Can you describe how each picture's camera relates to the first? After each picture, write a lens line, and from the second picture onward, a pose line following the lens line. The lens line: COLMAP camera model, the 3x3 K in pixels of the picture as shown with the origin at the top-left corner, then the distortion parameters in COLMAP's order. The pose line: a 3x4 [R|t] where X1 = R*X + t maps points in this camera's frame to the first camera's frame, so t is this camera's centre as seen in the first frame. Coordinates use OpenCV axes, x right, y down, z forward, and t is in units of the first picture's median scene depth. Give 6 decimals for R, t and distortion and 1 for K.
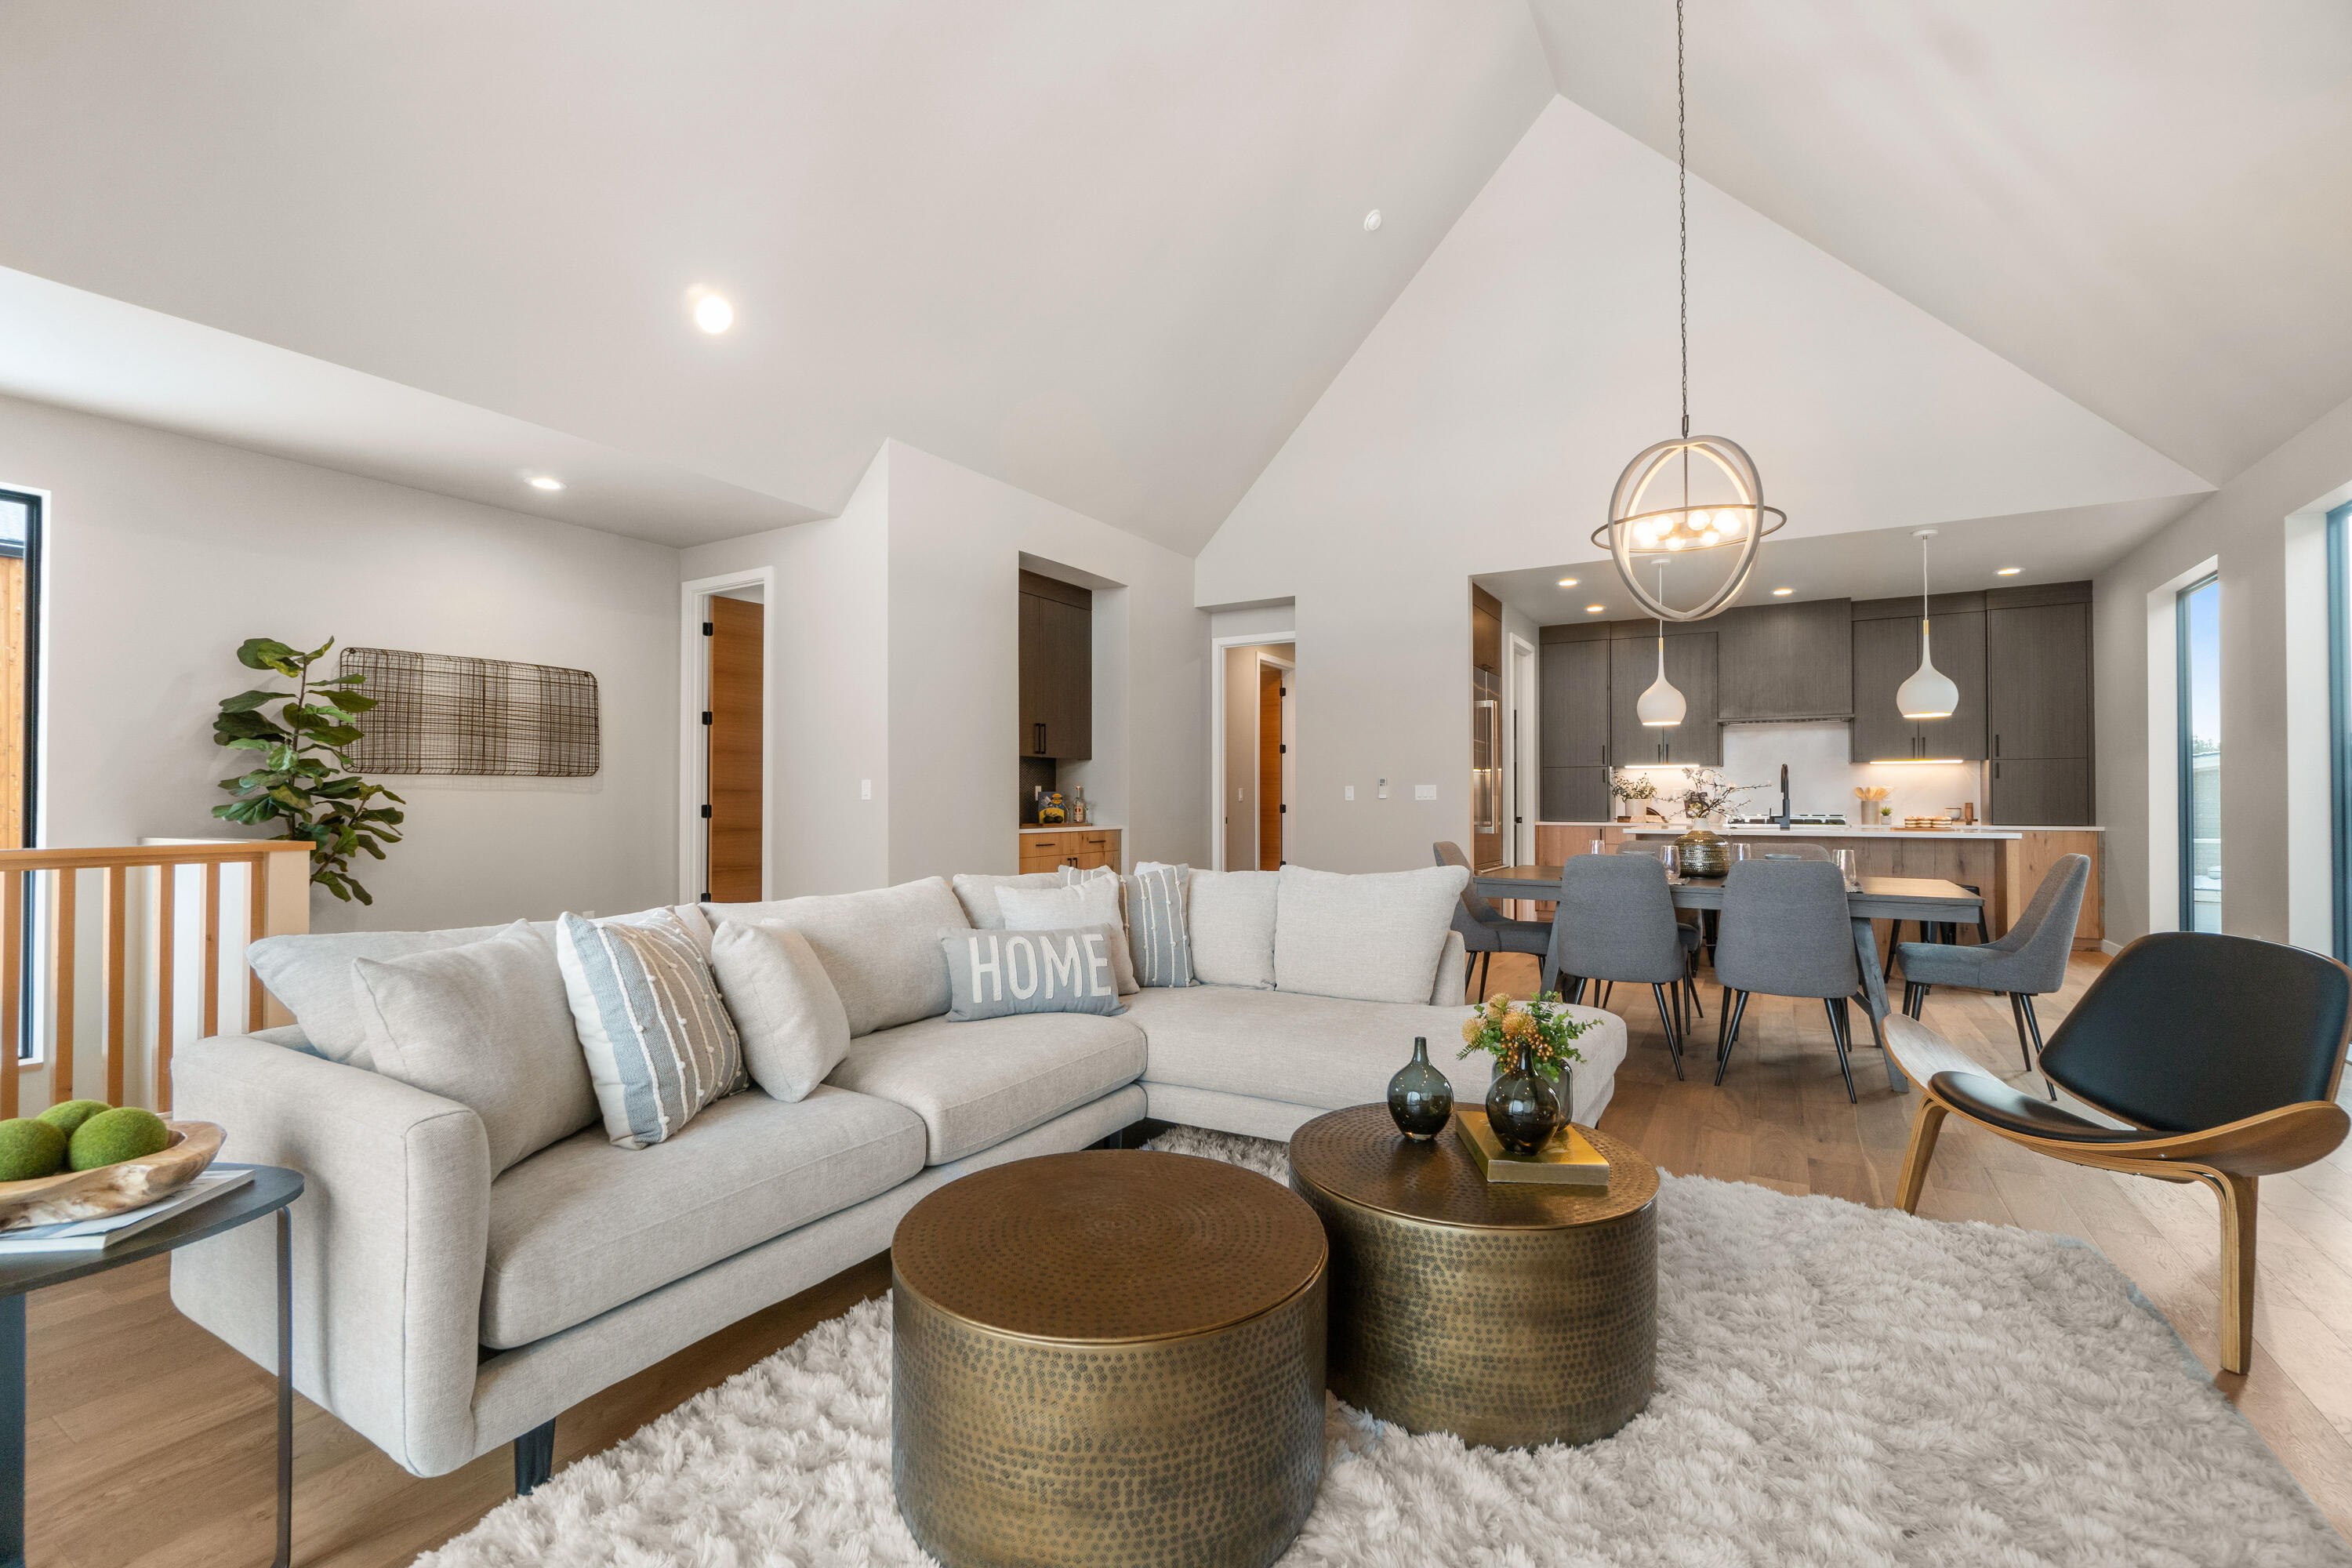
lens RADIAL K [[1015.5, 0, 1189.5], [0, 1015.5, 784.5], [0, 0, 1]] dist [-0.003240, -0.000393]
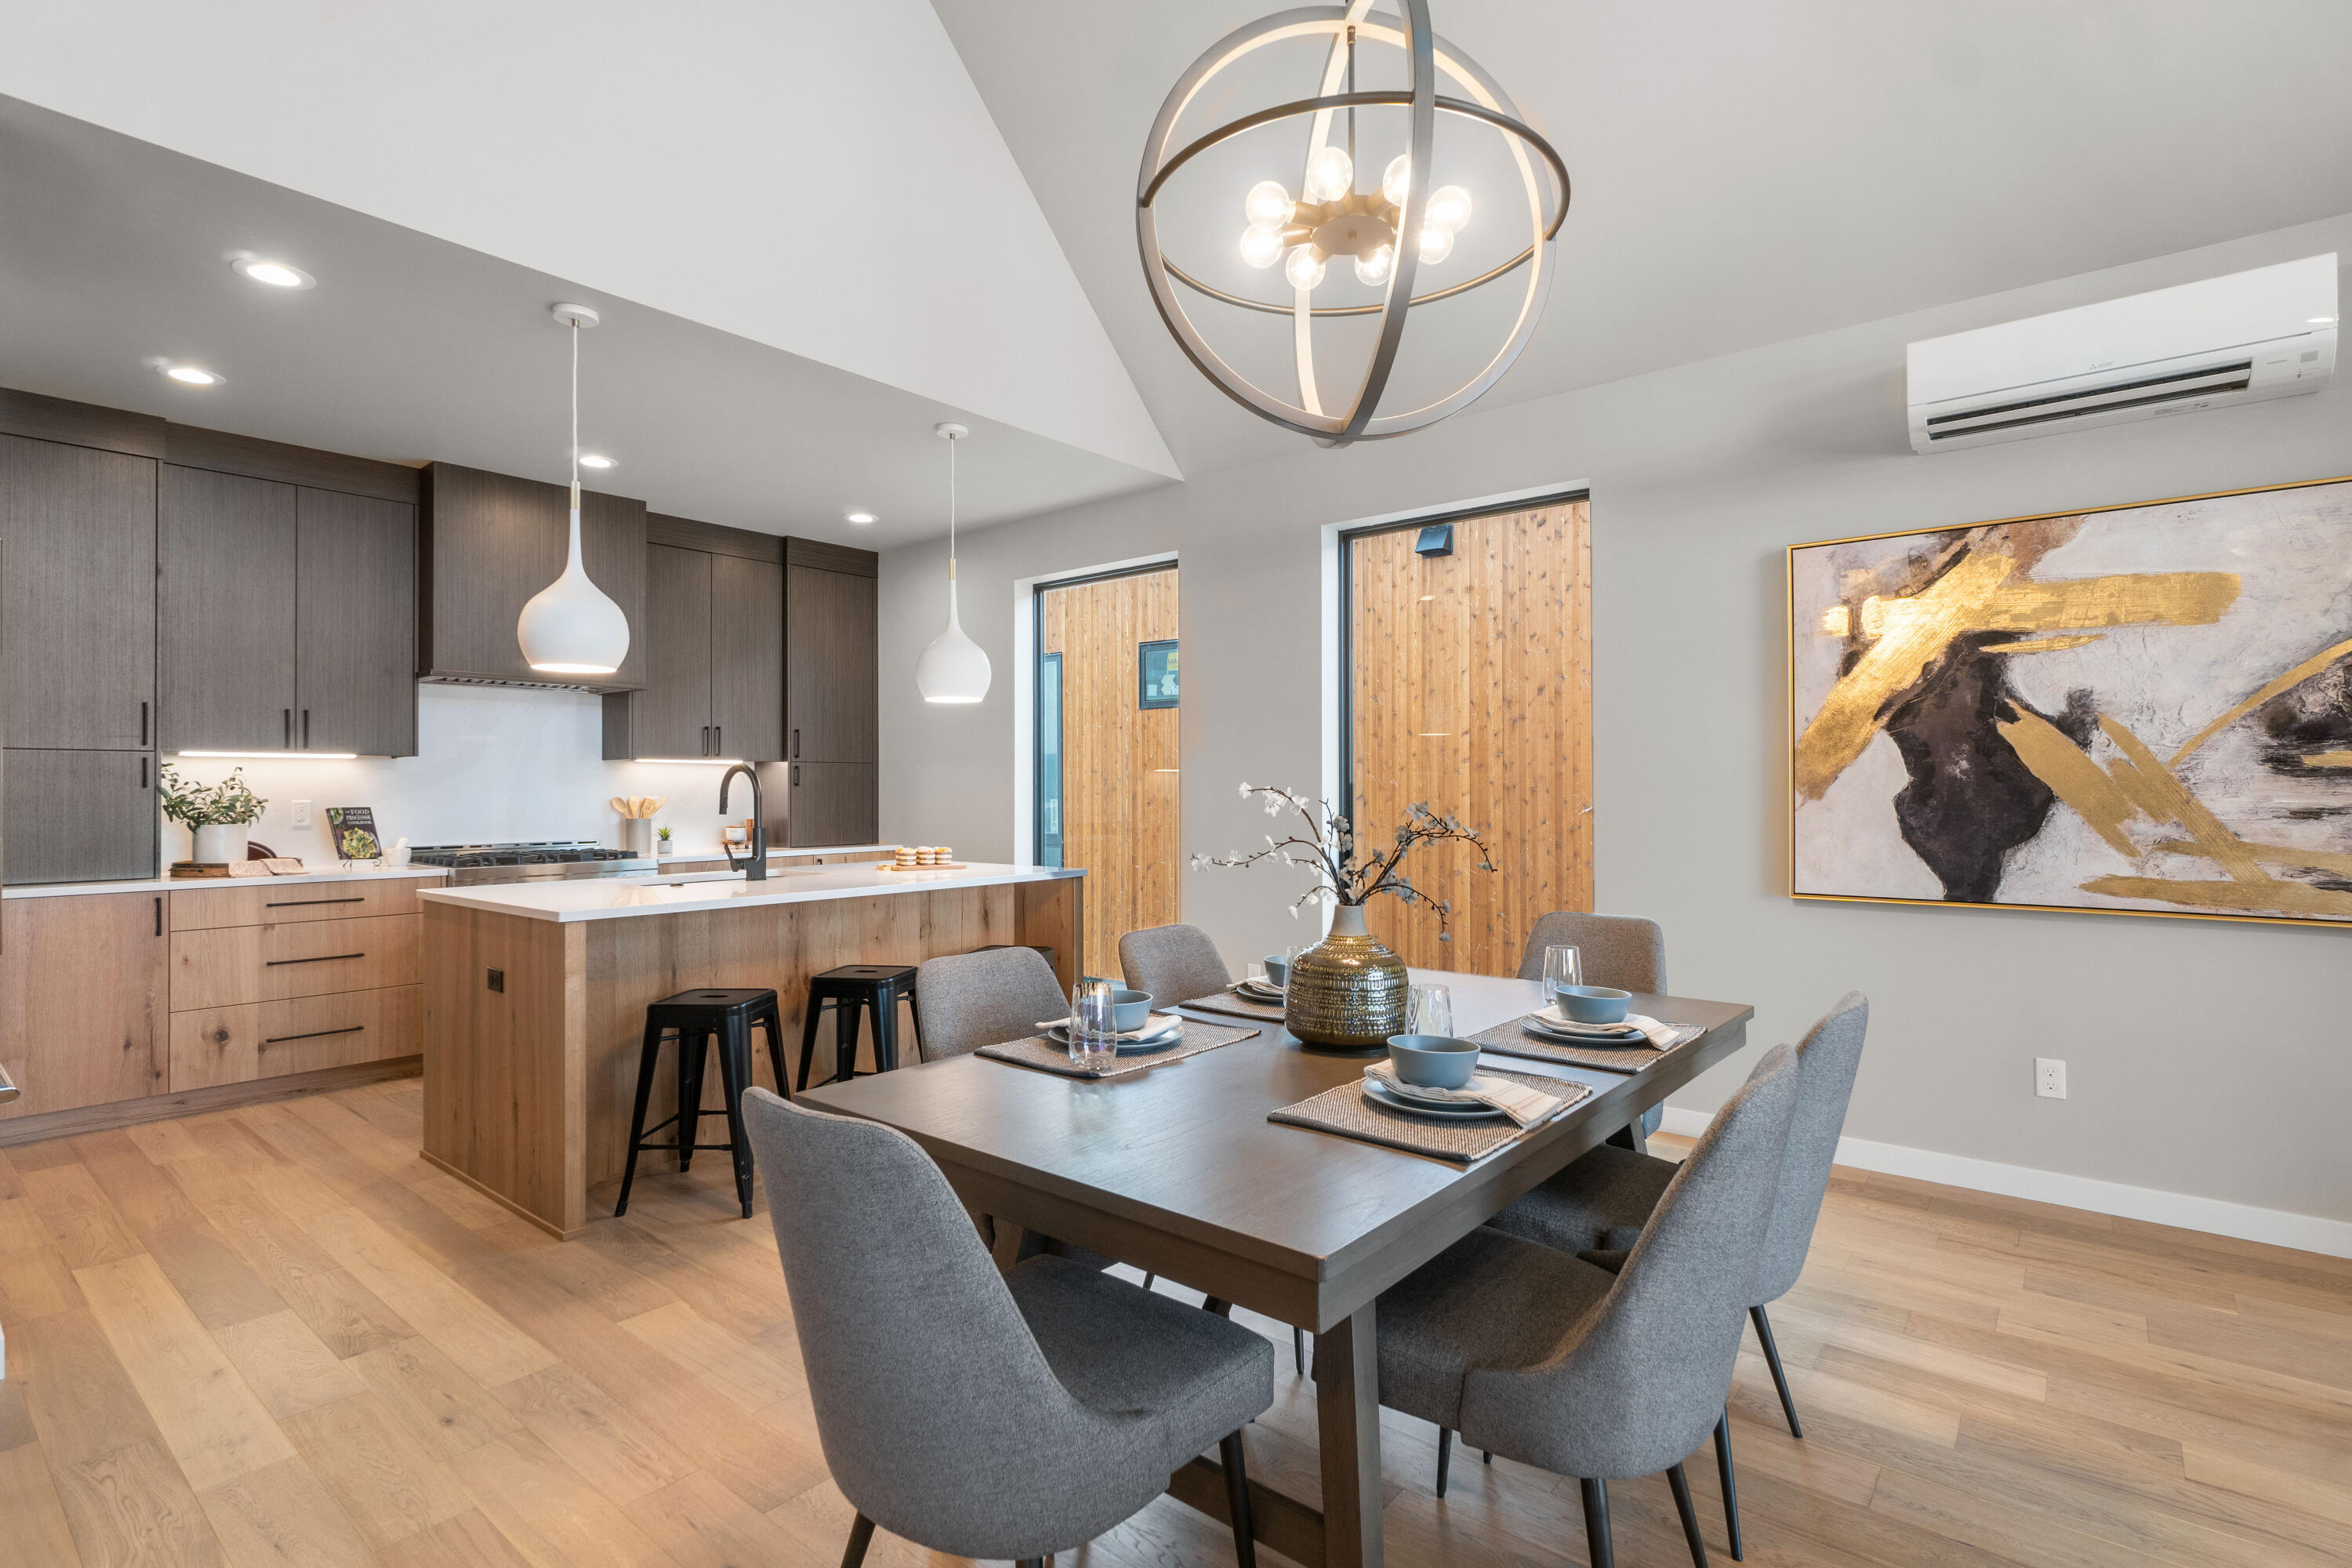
lens RADIAL K [[1132.9, 0, 1187.4], [0, 1132.9, 779.9], [0, 0, 1]] dist [0.010967, 0.000730]
pose [[0.170219, 0.007243, 0.985380, 0.004488], [-0.013507, 0.999896, -0.005017, -0.009885], [-0.985314, -0.012455, 0.170299, 0.516514]]
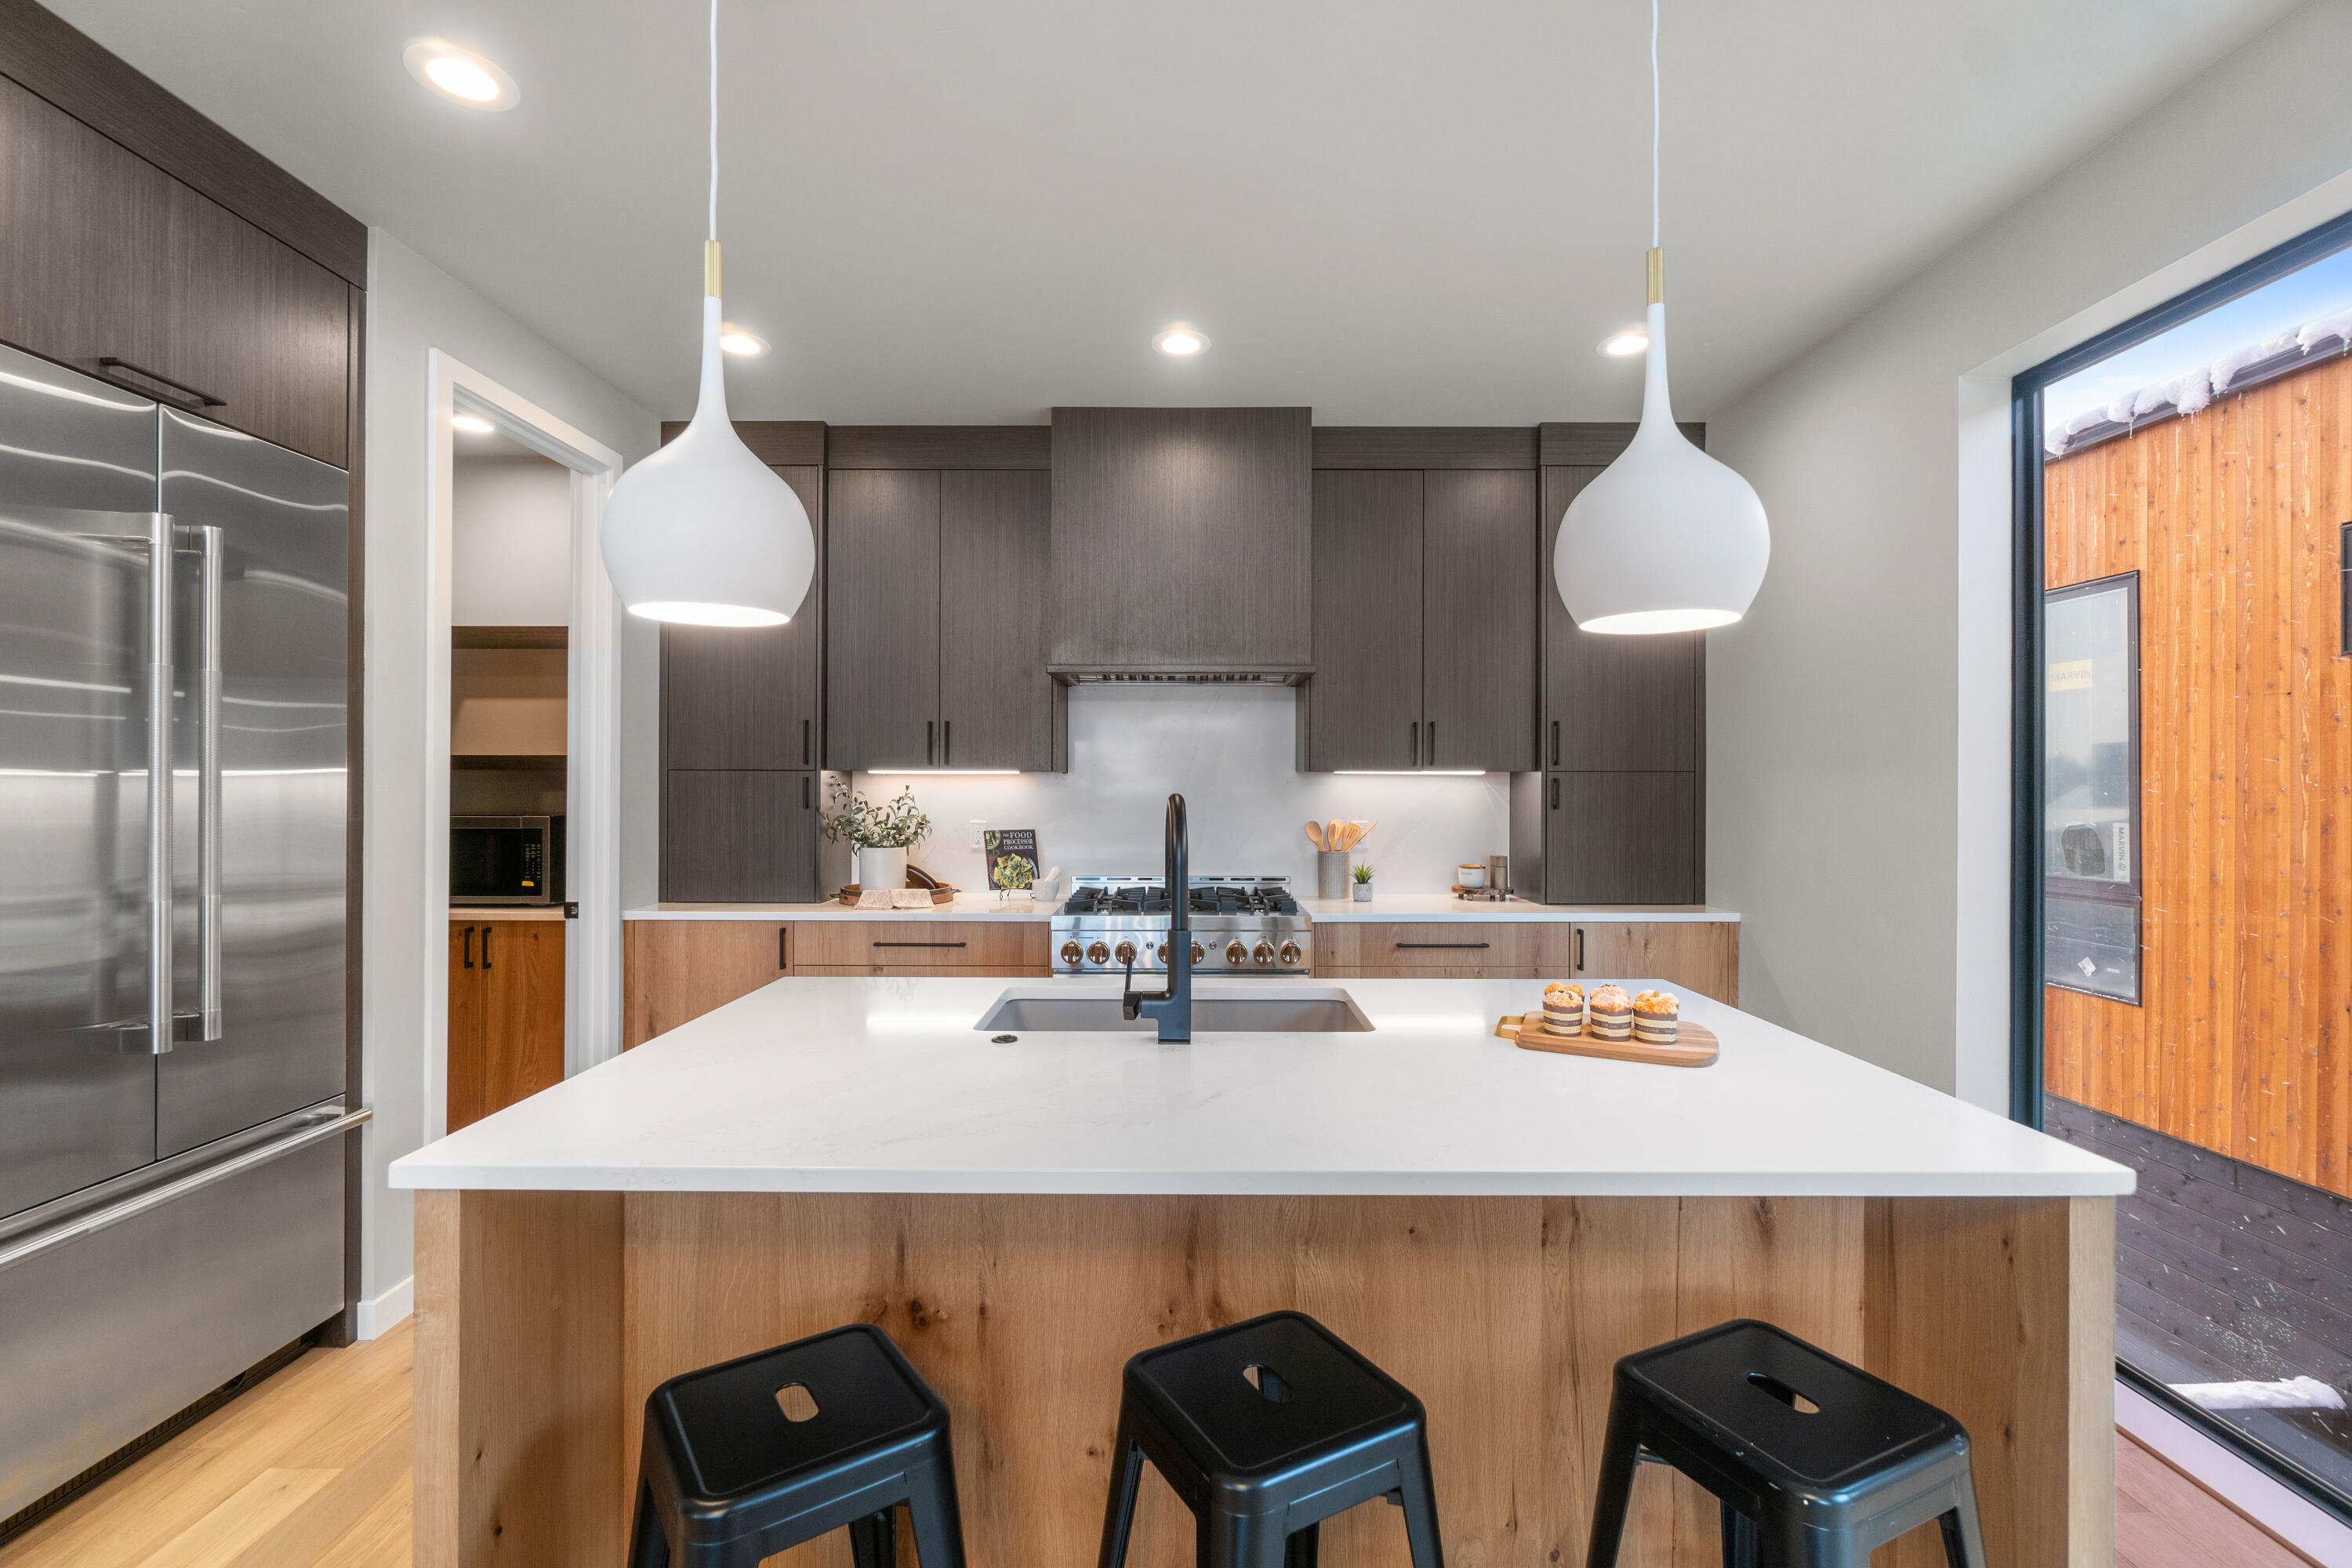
lens RADIAL K [[1015.5, 0, 1169.2], [0, 1015.5, 786.6], [0, 0, 1]] dist [-0.003240, -0.000393]
pose [[0.870480, 0.003348, 0.492192, 0.358867], [-0.011539, 0.999841, 0.013607, -0.020184], [-0.492068, -0.017524, 0.870380, 0.608368]]
